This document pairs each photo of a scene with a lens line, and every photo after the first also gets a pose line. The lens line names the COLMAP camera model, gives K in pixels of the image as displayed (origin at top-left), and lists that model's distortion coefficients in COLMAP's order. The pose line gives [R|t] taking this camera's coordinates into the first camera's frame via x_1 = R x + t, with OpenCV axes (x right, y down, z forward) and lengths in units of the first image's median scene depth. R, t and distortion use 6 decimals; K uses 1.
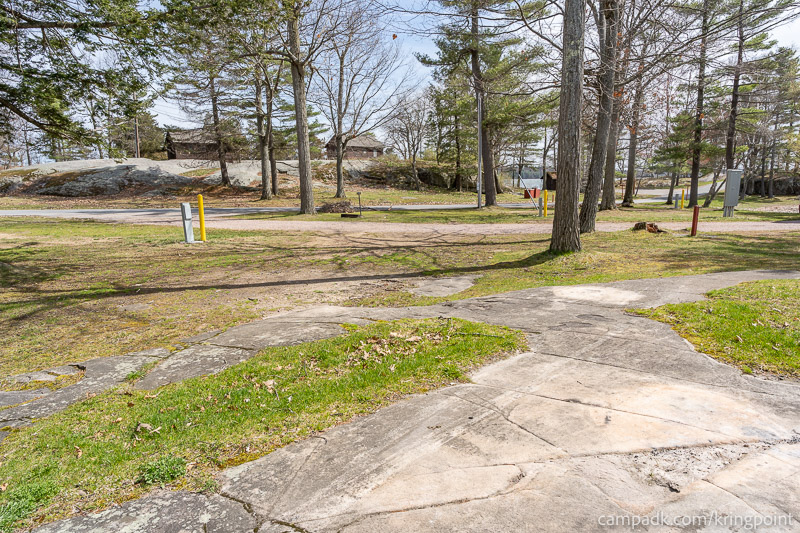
lens RADIAL K [[533.0, 0, 400.8], [0, 533.0, 266.7], [0, 0, 1]] dist [-0.001705, 0.004808]
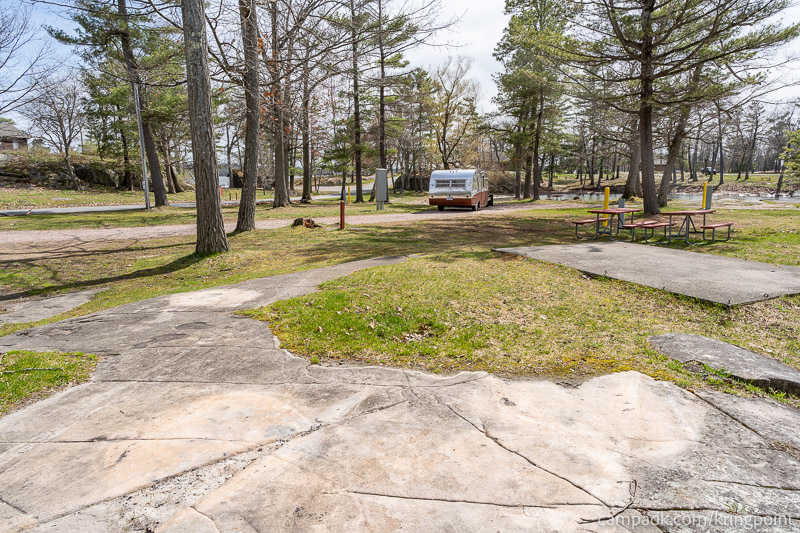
lens RADIAL K [[533.0, 0, 400.8], [0, 533.0, 266.7], [0, 0, 1]] dist [-0.001705, 0.004808]
pose [[0.848052, -0.087590, 0.522624, 0.033145], [0.085271, 0.995949, 0.028550, -0.000734], [-0.523008, 0.020353, 0.852085, 0.001147]]
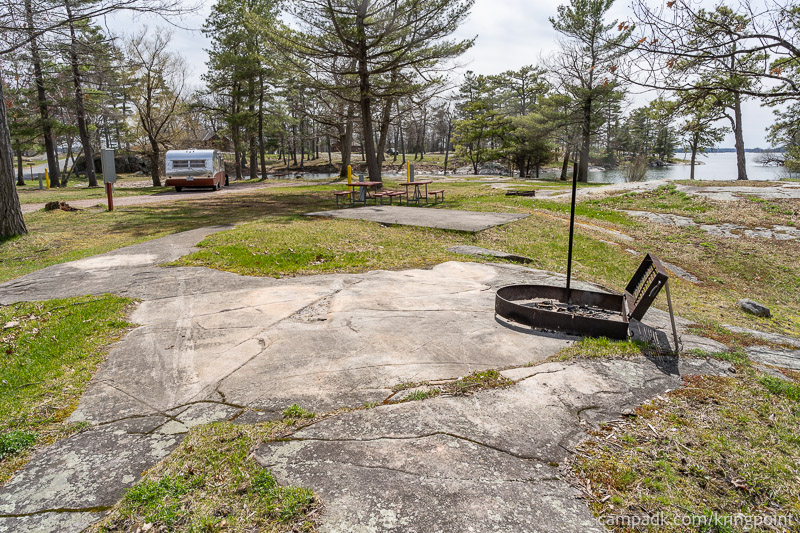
lens RADIAL K [[545.4, 0, 403.3], [0, 545.4, 269.1], [0, 0, 1]] dist [0.000337, 0.001660]
pose [[0.454755, -0.179253, 0.872391, -0.077292], [0.145481, 0.981330, 0.125801, 0.002637], [-0.878654, 0.069707, 0.472343, -0.014010]]
